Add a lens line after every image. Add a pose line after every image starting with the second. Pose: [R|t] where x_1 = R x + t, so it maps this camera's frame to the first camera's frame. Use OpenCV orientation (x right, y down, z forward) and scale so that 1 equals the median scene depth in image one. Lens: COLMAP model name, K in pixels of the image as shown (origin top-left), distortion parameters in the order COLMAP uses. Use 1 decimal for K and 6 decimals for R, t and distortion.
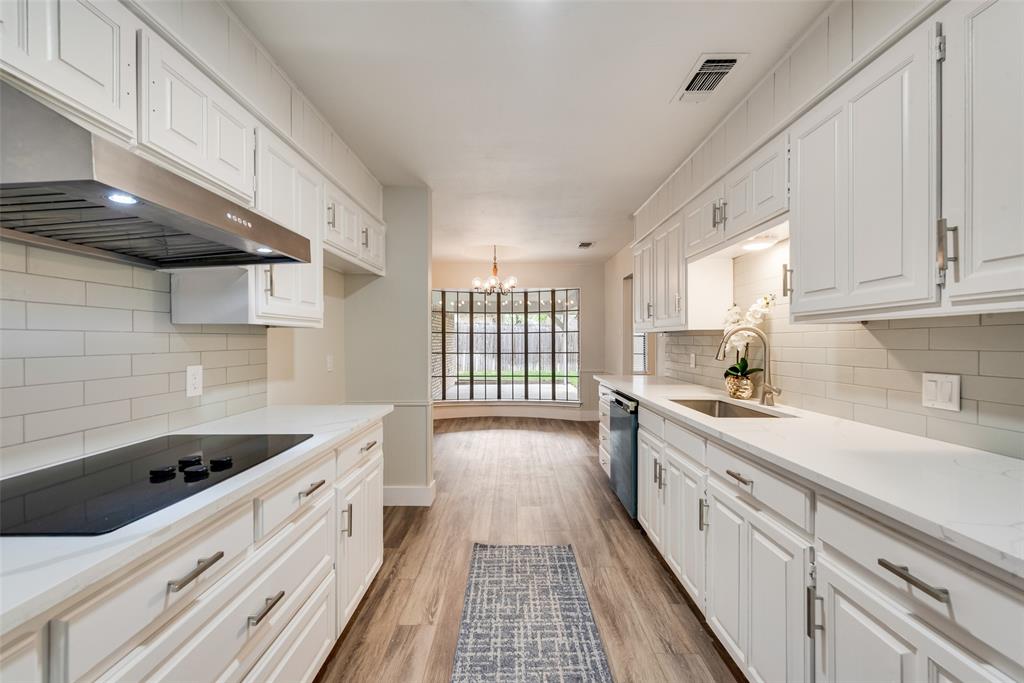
lens RADIAL K [[405.7, 0, 512.8], [0, 405.7, 341.6], [0, 0, 1]] dist [0.016041, -0.004129]
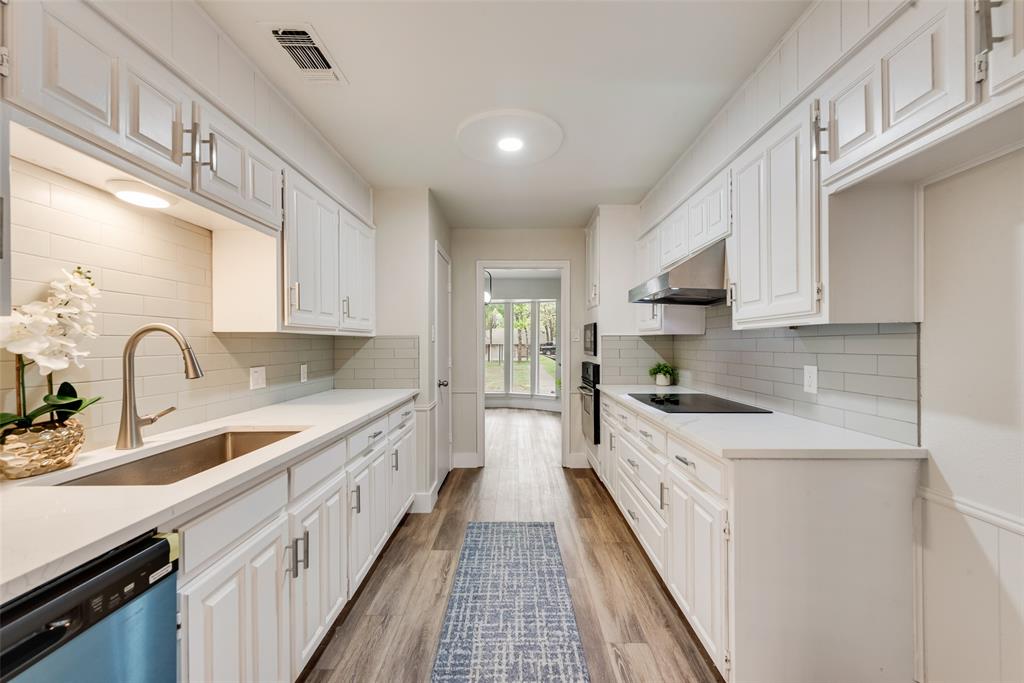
lens RADIAL K [[405.7, 0, 513.1], [0, 405.7, 343.9], [0, 0, 1]] dist [0.016041, -0.004129]
pose [[-0.999963, 0.005663, 0.006516, 0.018878], [0.005651, 0.999982, -0.001912, -0.002189], [-0.006527, -0.001875, -0.999977, 1.861457]]
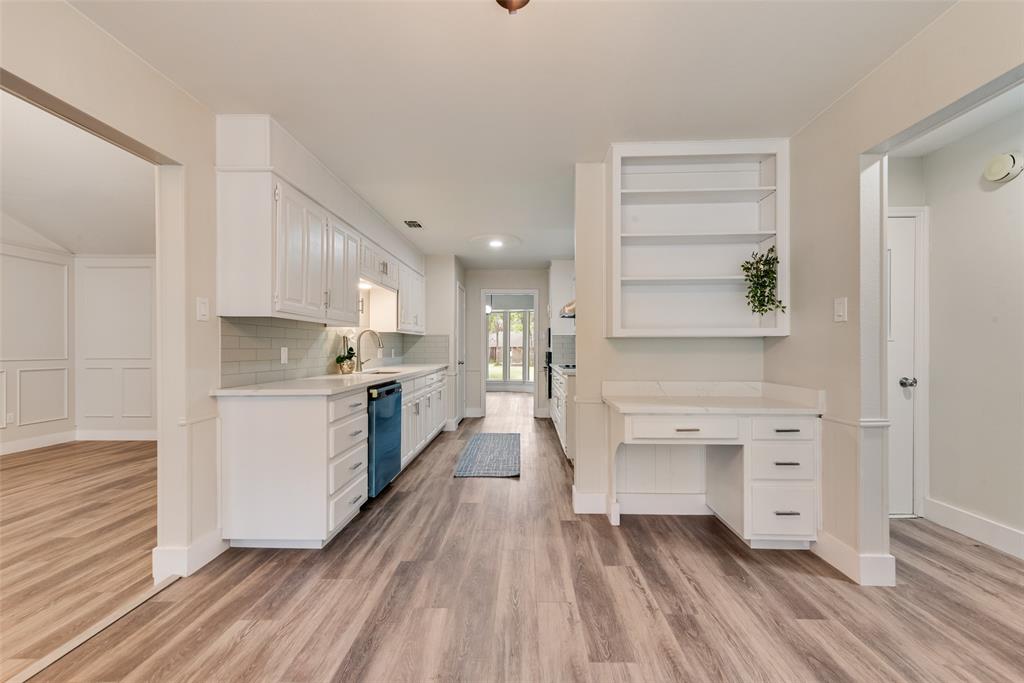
lens RADIAL K [[405.7, 0, 512.5], [0, 405.7, 338.9], [0, 0, 1]] dist [0.016041, -0.004129]
pose [[-0.999695, 0.003904, 0.024390, -0.136130], [0.003353, 0.999739, -0.022596, 0.058961], [-0.024472, -0.022507, -0.999447, 3.217208]]
